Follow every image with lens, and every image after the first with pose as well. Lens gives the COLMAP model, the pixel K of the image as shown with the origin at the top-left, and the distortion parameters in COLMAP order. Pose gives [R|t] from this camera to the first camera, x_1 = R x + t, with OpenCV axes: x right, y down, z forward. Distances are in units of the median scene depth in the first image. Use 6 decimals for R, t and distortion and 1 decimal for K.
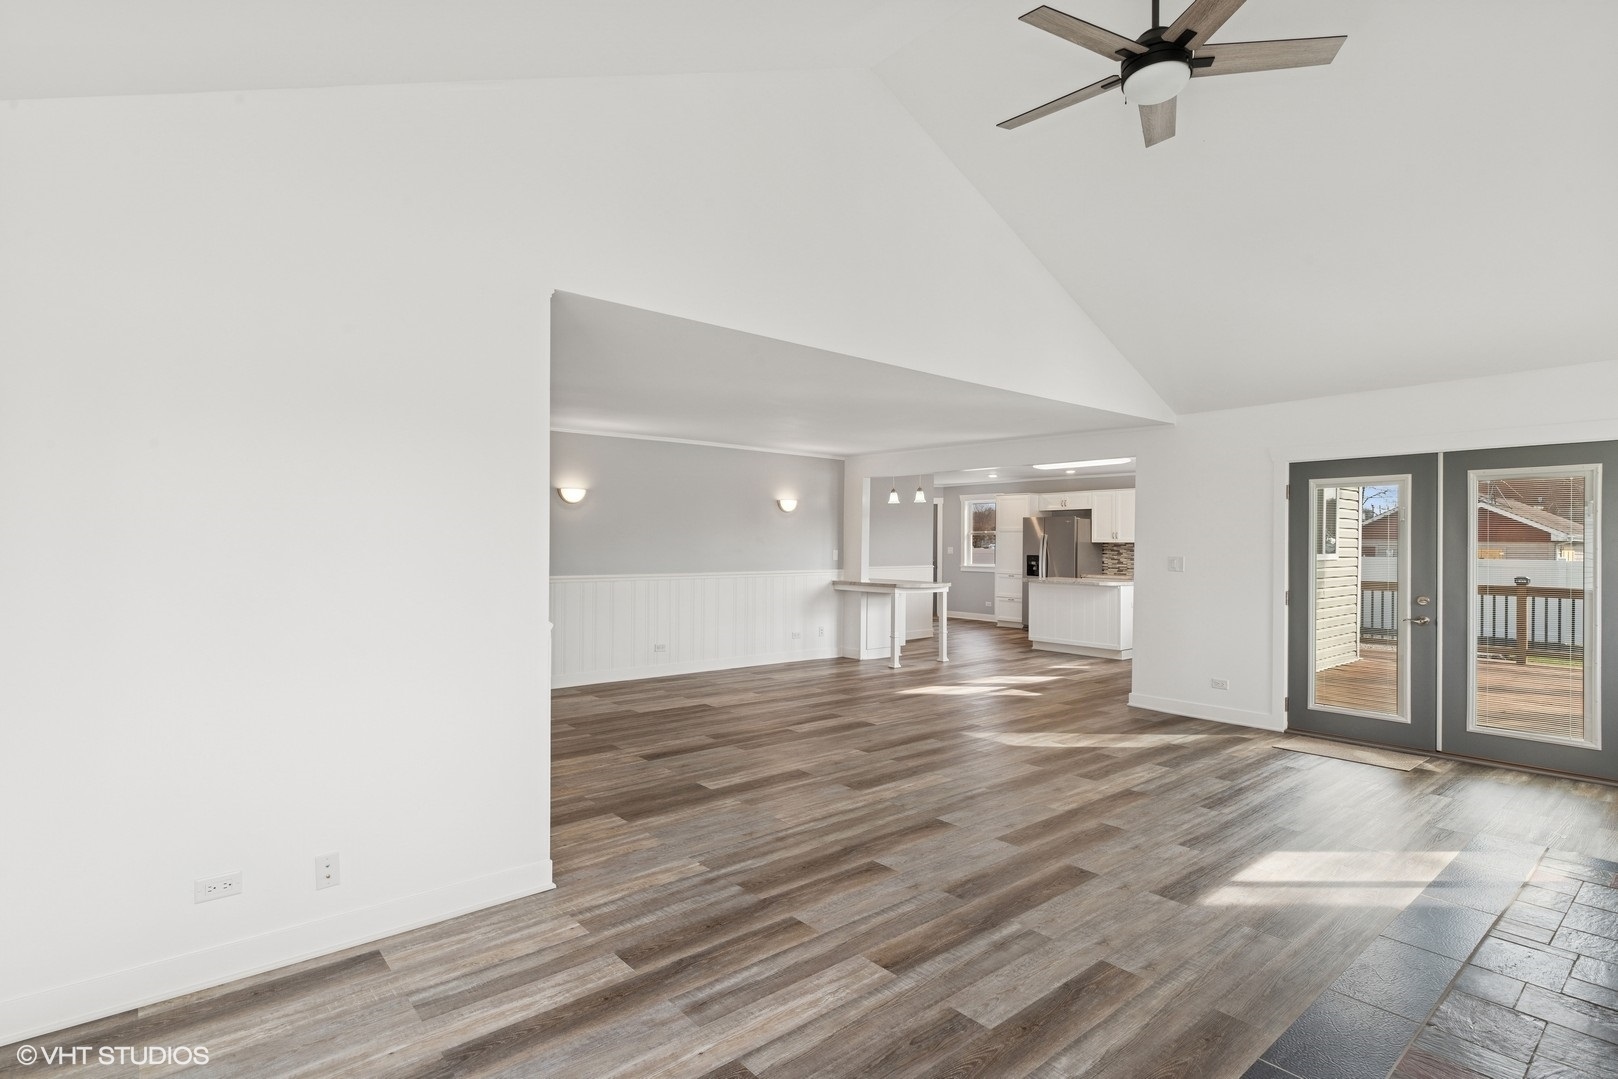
lens RADIAL K [[791.6, 0, 797.8], [0, 791.6, 545.2], [0, 0, 1]] dist [-0.001029, -0.000296]
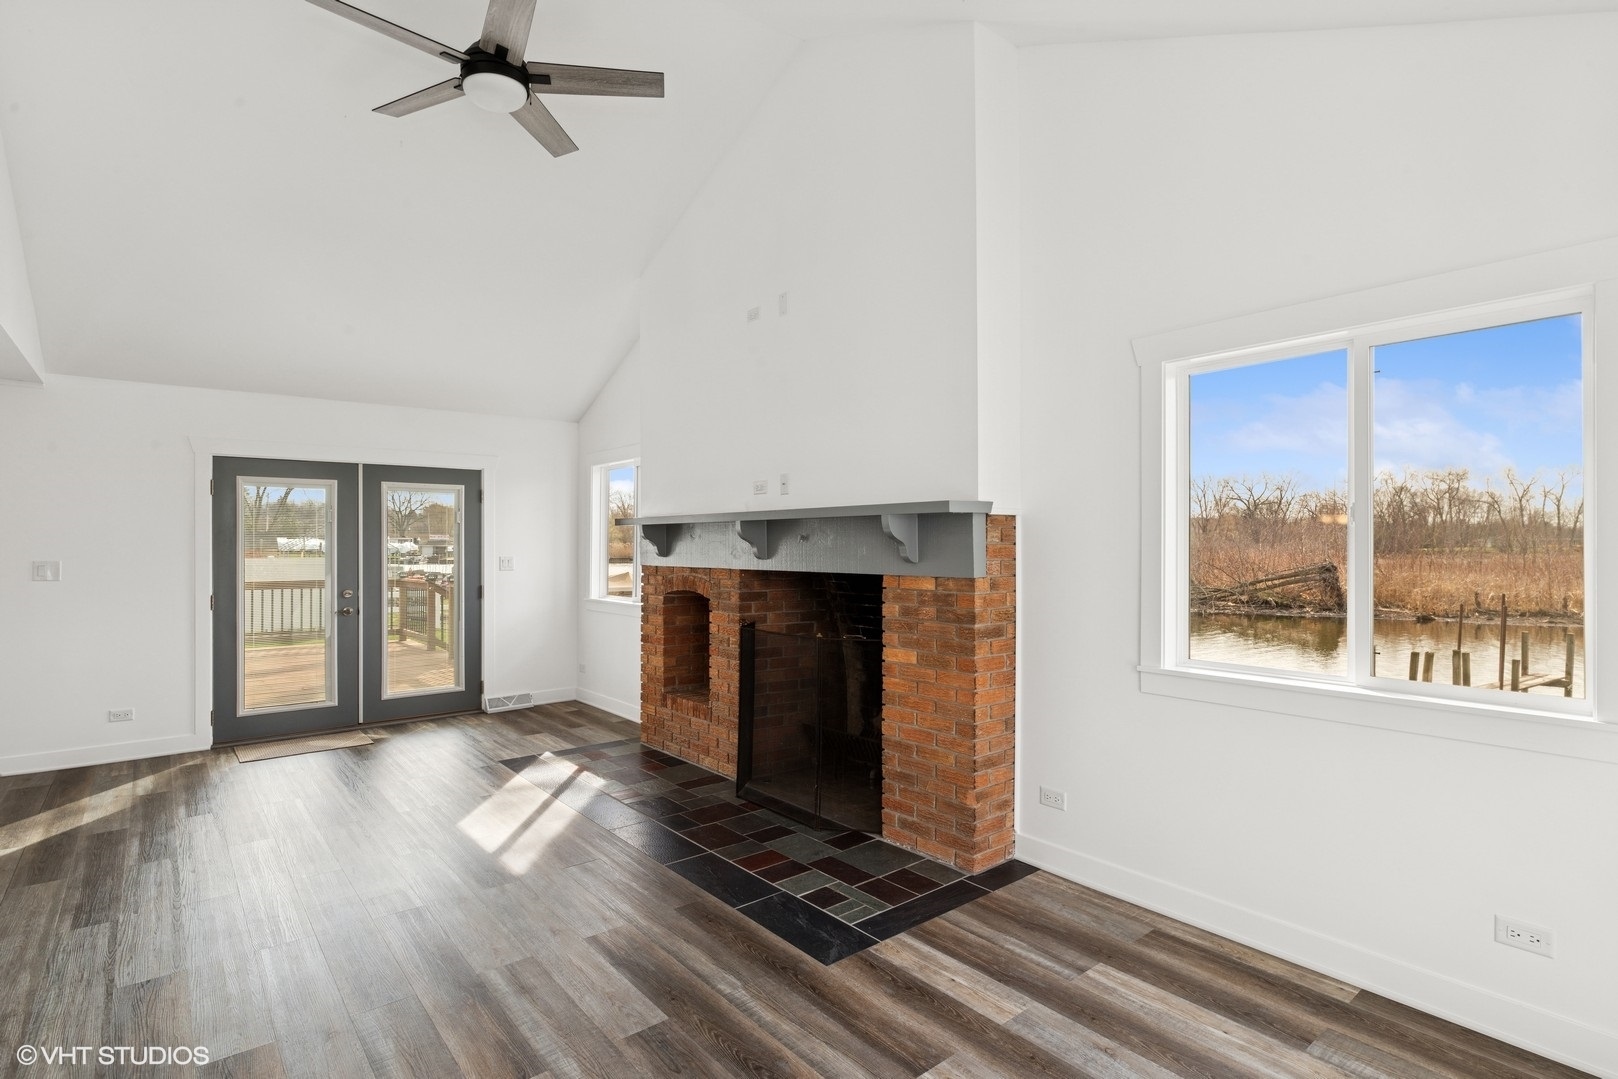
lens RADIAL K [[791.6, 0, 797.8], [0, 791.6, 545.2], [0, 0, 1]] dist [-0.001029, -0.000296]
pose [[0.009865, -0.004314, 0.999942, -0.332430], [0.004139, 0.999982, 0.004274, -0.001130], [-0.999943, 0.004097, 0.009883, 0.352751]]
